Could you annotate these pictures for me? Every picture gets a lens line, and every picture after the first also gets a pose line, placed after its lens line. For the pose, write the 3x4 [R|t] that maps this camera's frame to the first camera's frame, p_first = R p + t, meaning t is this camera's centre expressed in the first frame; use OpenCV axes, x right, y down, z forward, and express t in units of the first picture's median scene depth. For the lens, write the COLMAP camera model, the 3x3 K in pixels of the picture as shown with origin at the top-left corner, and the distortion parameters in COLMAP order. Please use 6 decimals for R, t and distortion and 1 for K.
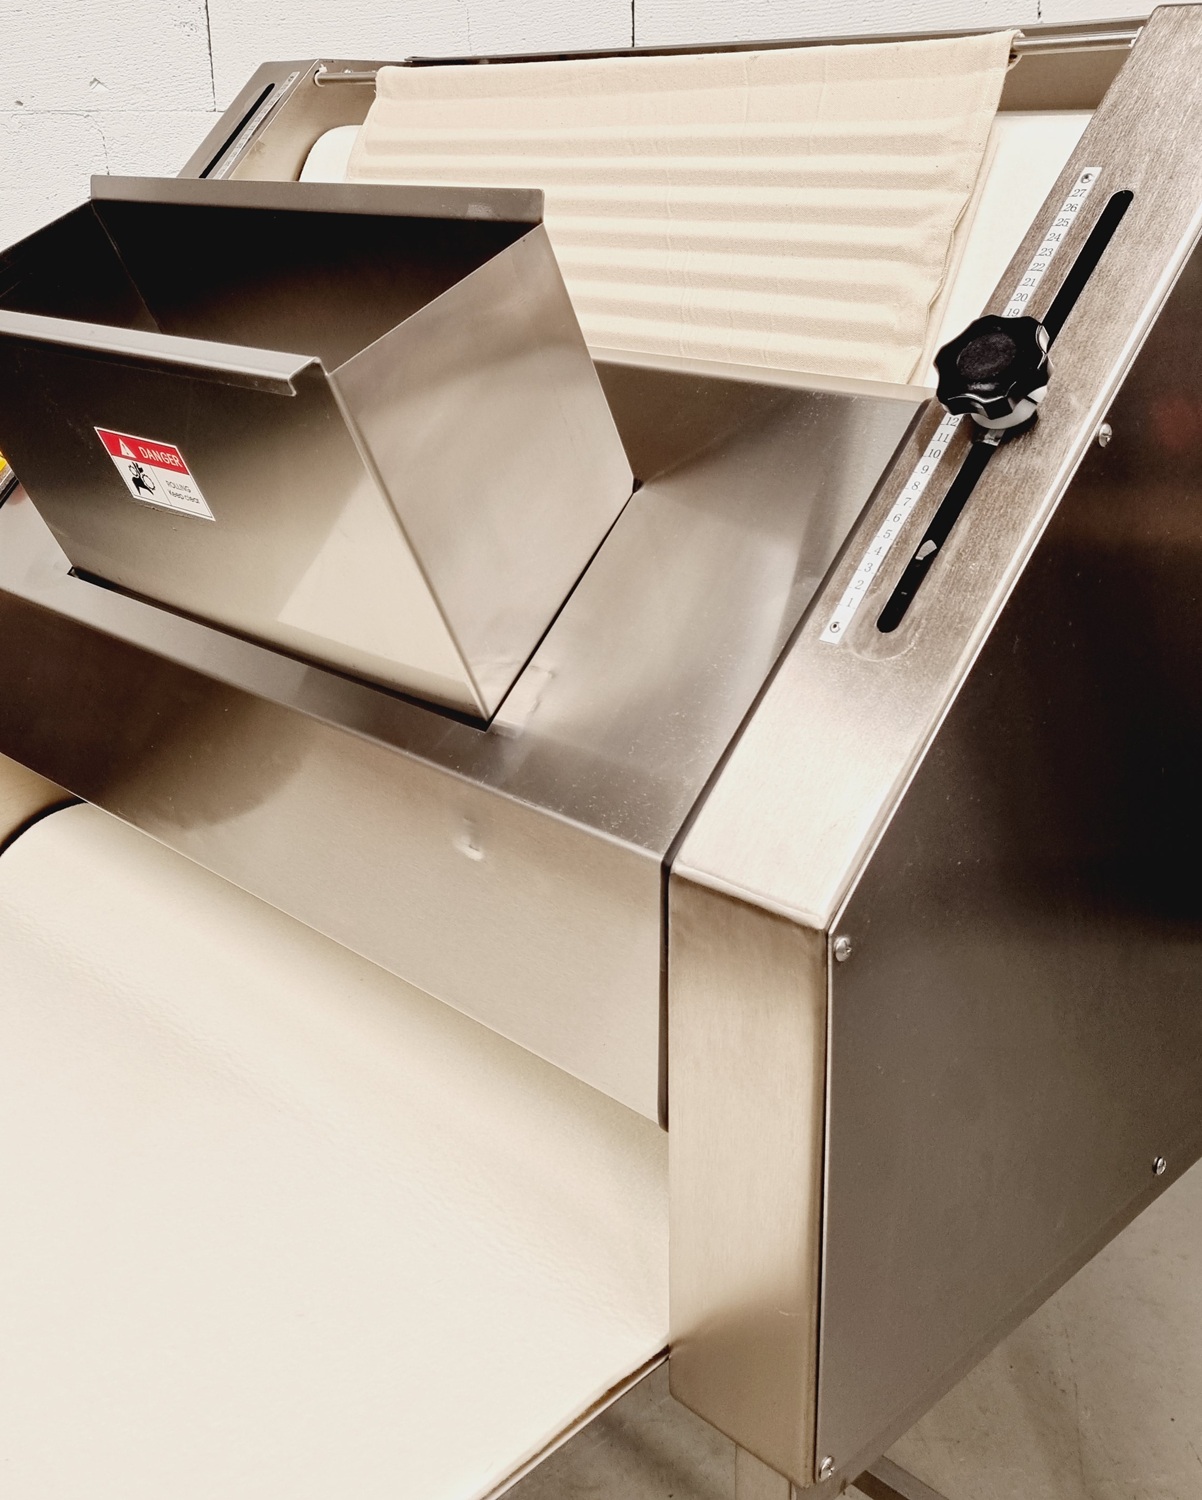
lens RADIAL K [[1553.9, 0, 603.9], [0, 1553.9, 716.9], [0, 0, 1]] dist [0.005517, -0.002967]
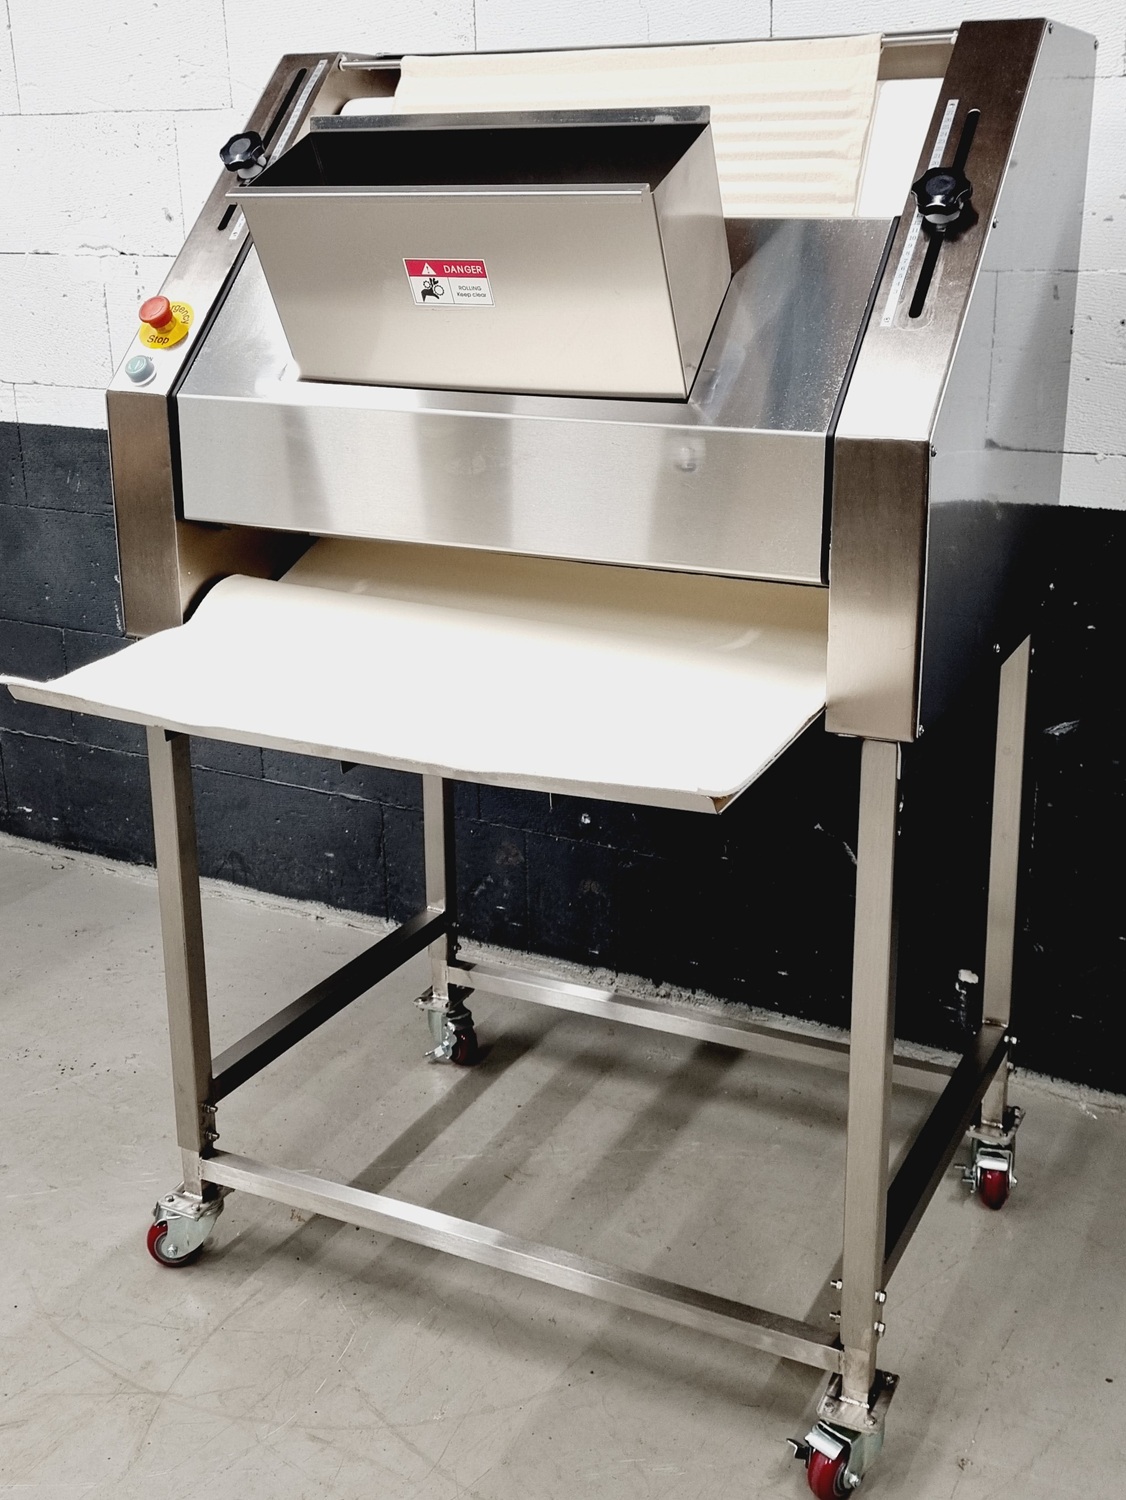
lens RADIAL K [[1644.8, 0, 563.0], [0, 1644.8, 750.0], [0, 0, 1]] dist [-0.012779, -0.020923]
pose [[0.949814, -0.107798, 0.293654, -0.746938], [0.114503, 0.993407, -0.005684, 0.367961], [-0.291105, 0.039023, 0.955895, -0.708767]]
